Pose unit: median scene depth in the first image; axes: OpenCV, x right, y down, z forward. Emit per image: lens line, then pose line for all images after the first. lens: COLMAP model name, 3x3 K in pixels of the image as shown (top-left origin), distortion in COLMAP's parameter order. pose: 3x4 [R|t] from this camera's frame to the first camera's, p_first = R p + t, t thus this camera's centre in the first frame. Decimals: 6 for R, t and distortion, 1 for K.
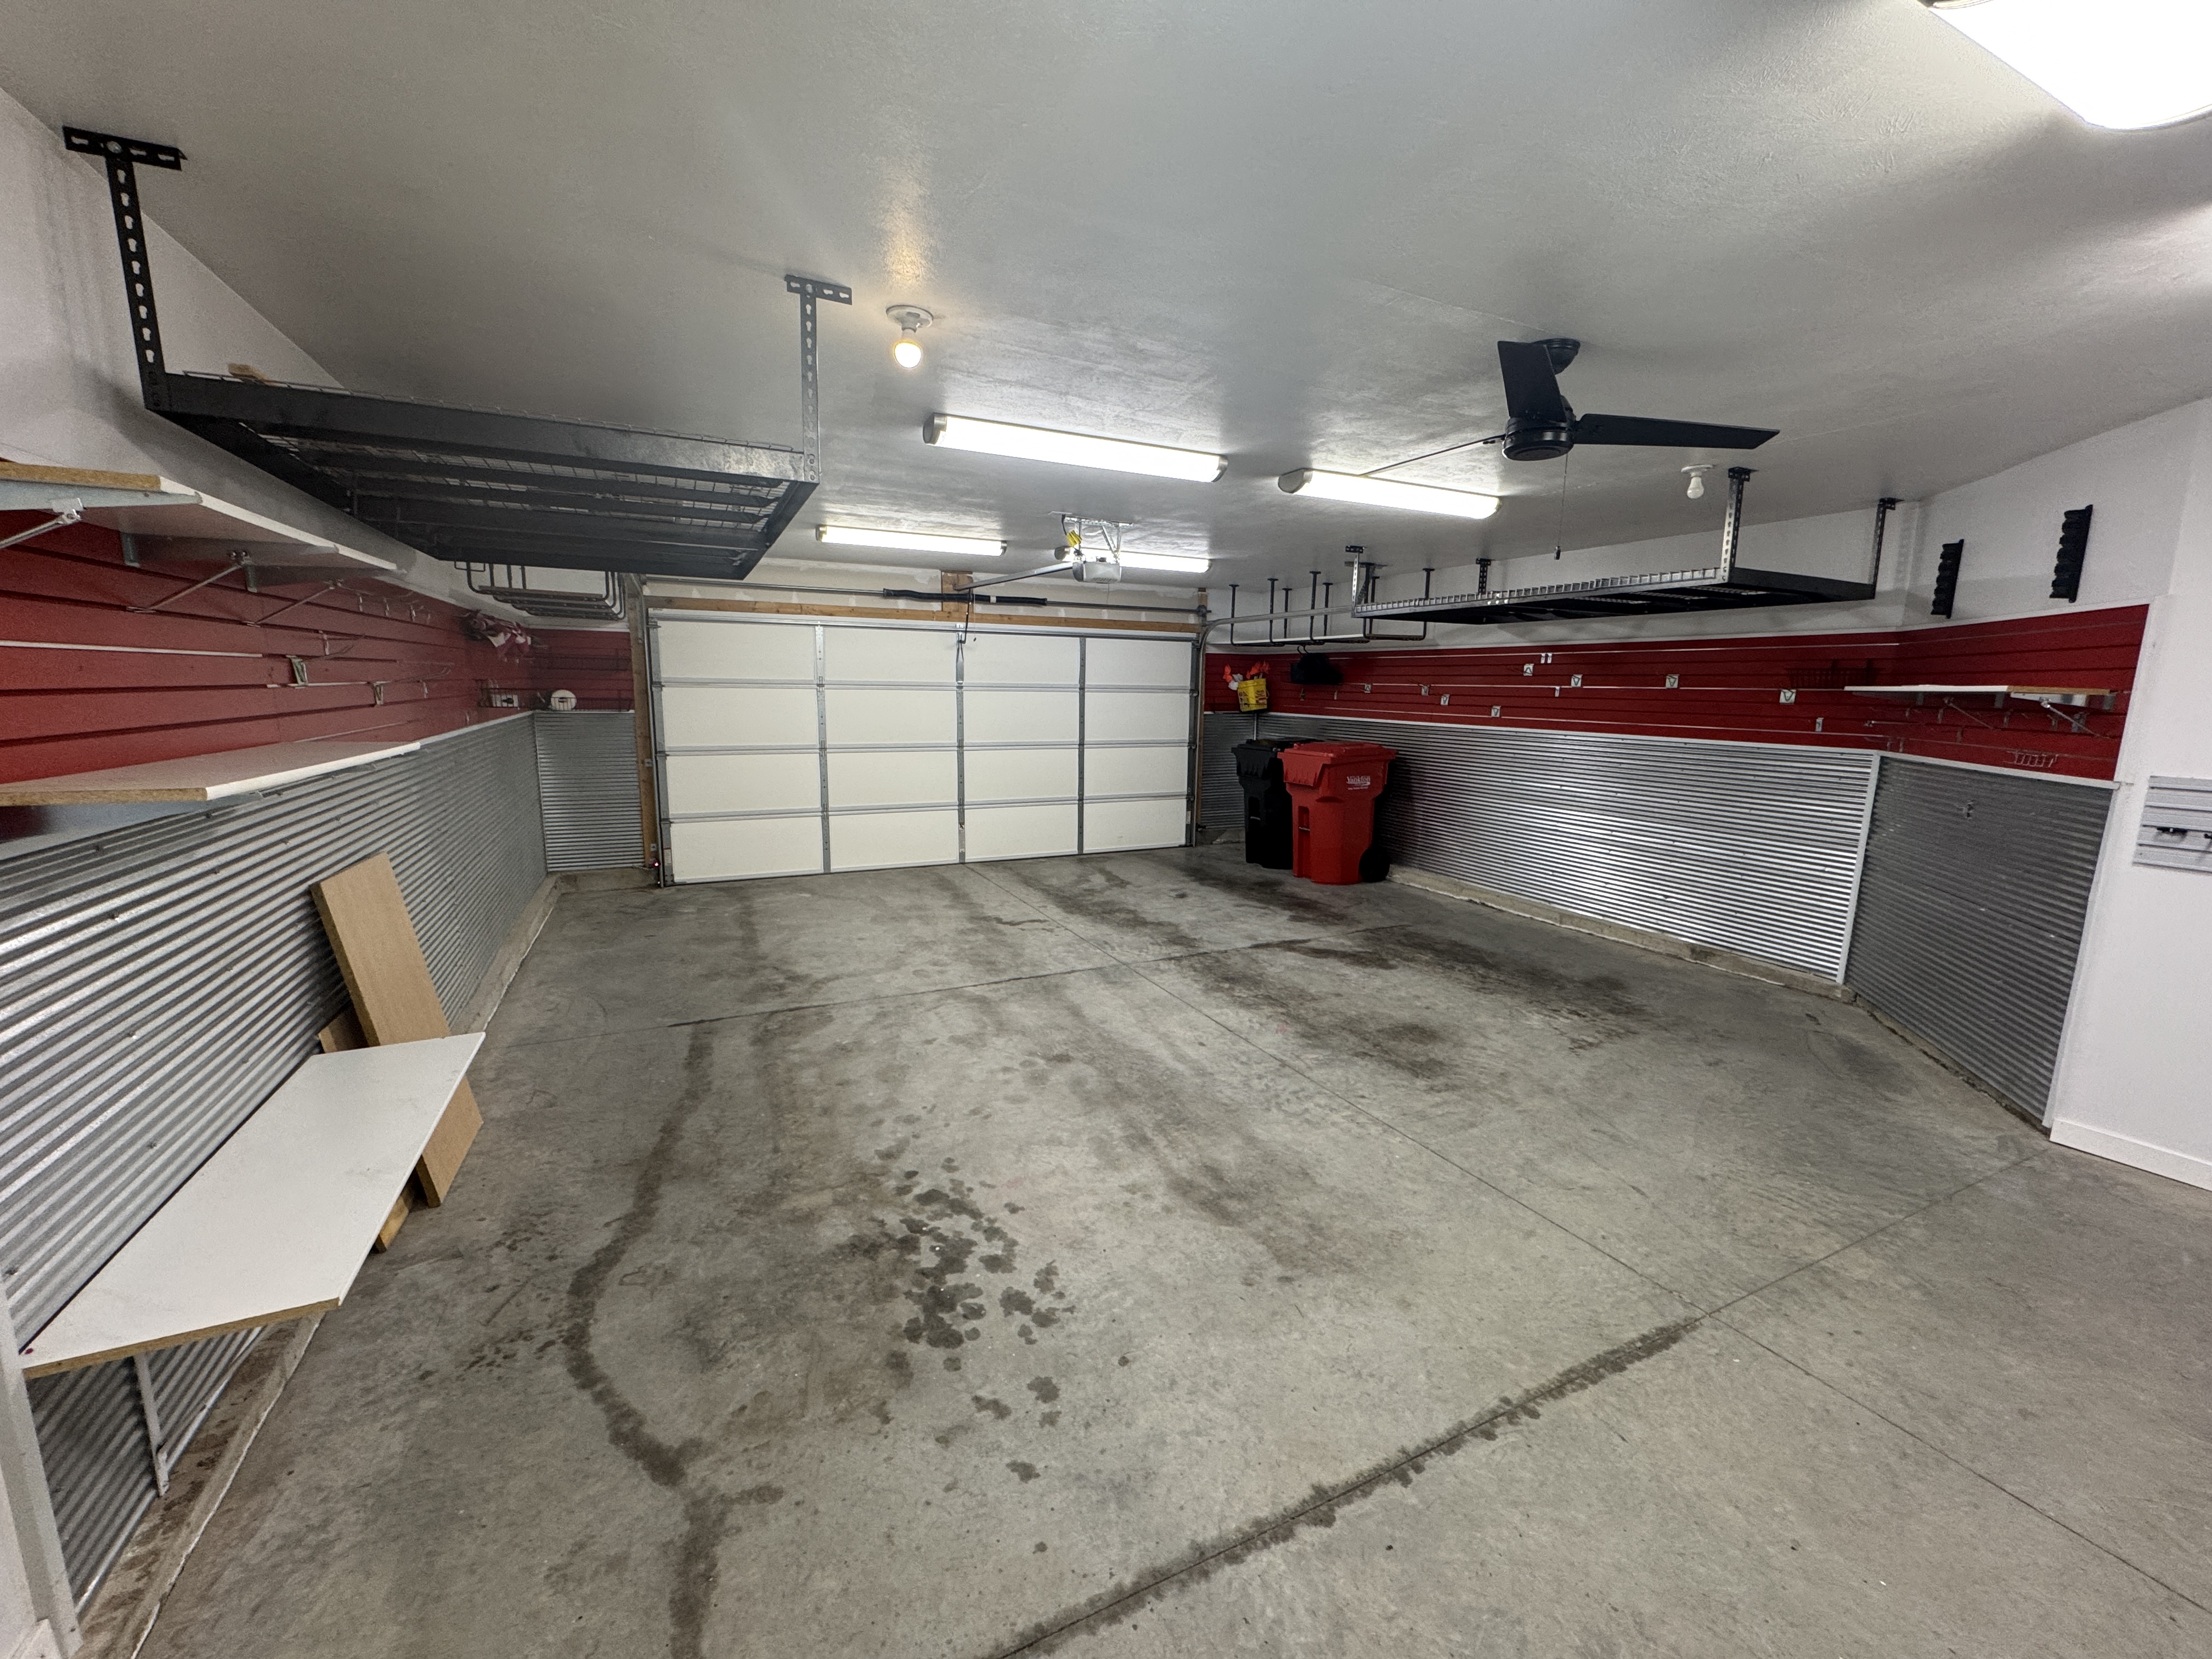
lens RADIAL K [[882.5, 0, 1106.0], [0, 882.5, 829.5], [0, 0, 1]] dist [-0.000484, -0.000068]
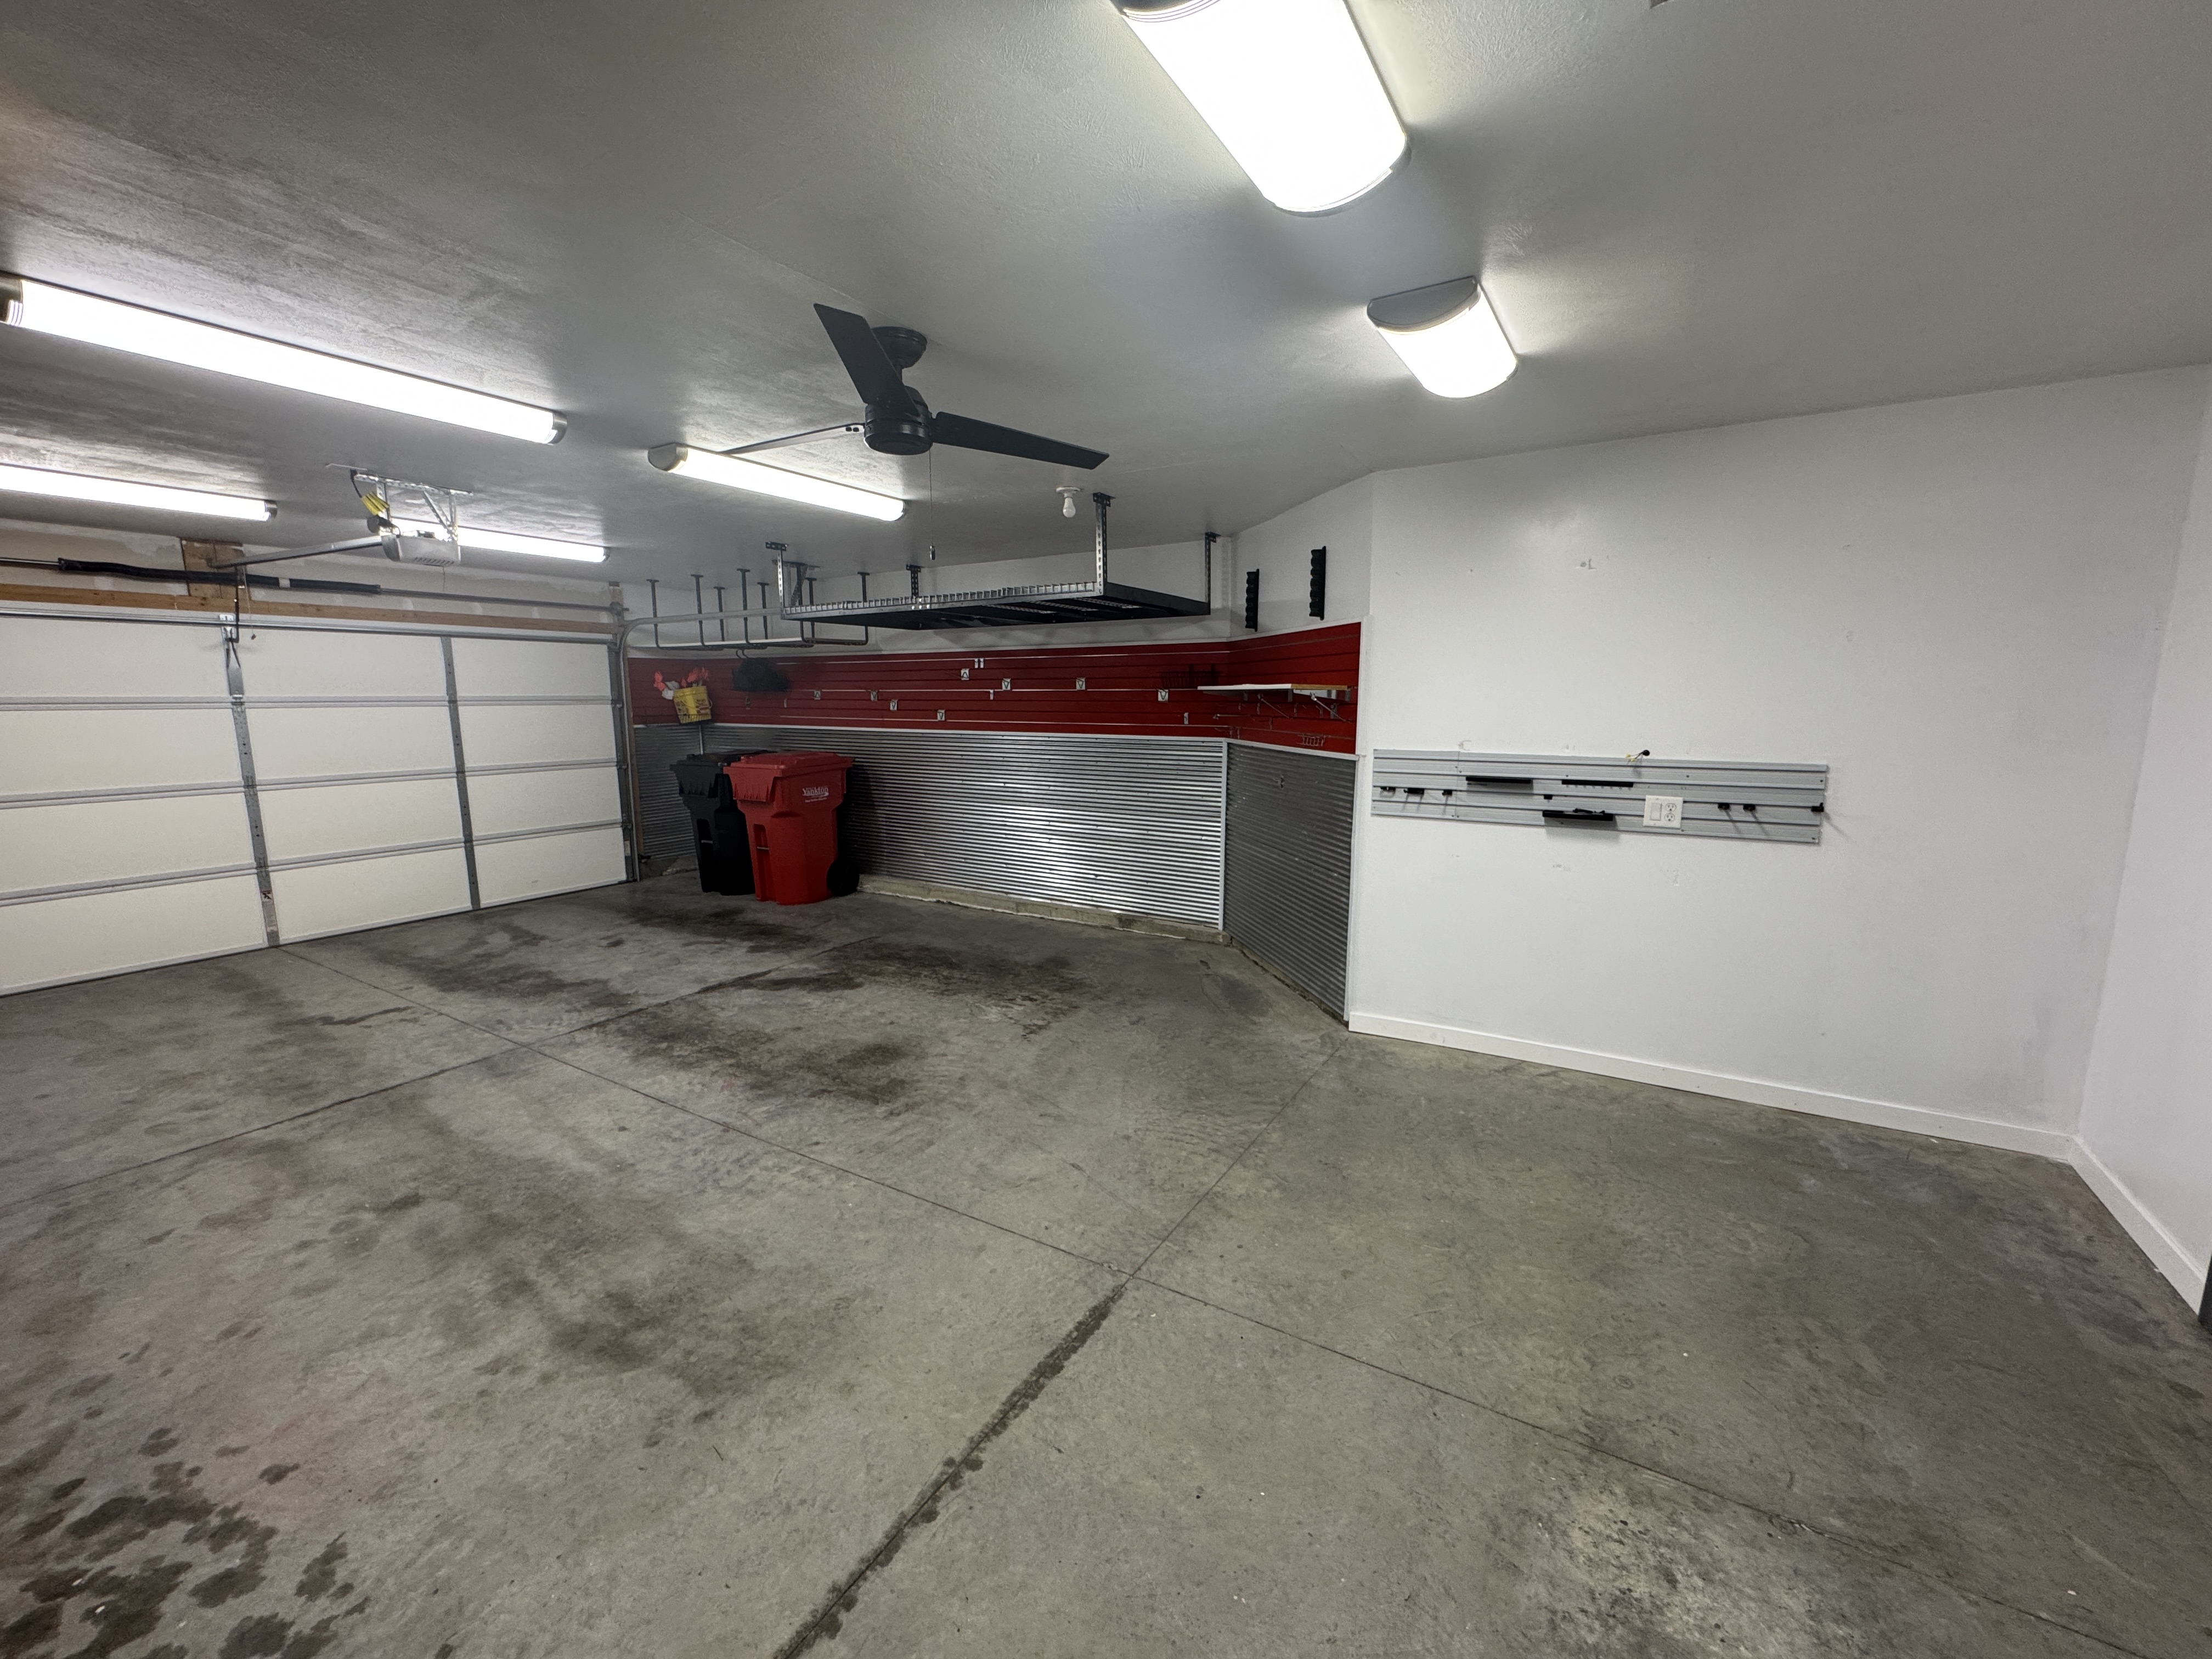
lens RADIAL K [[882.5, 0, 1106.0], [0, 882.5, 829.5], [0, 0, 1]] dist [-0.000484, -0.000068]
pose [[0.844699, -0.098009, 0.526191, 0.086626], [0.101820, 0.994564, 0.021796, -0.007400], [-0.525467, 0.035166, 0.850087, 0.053609]]
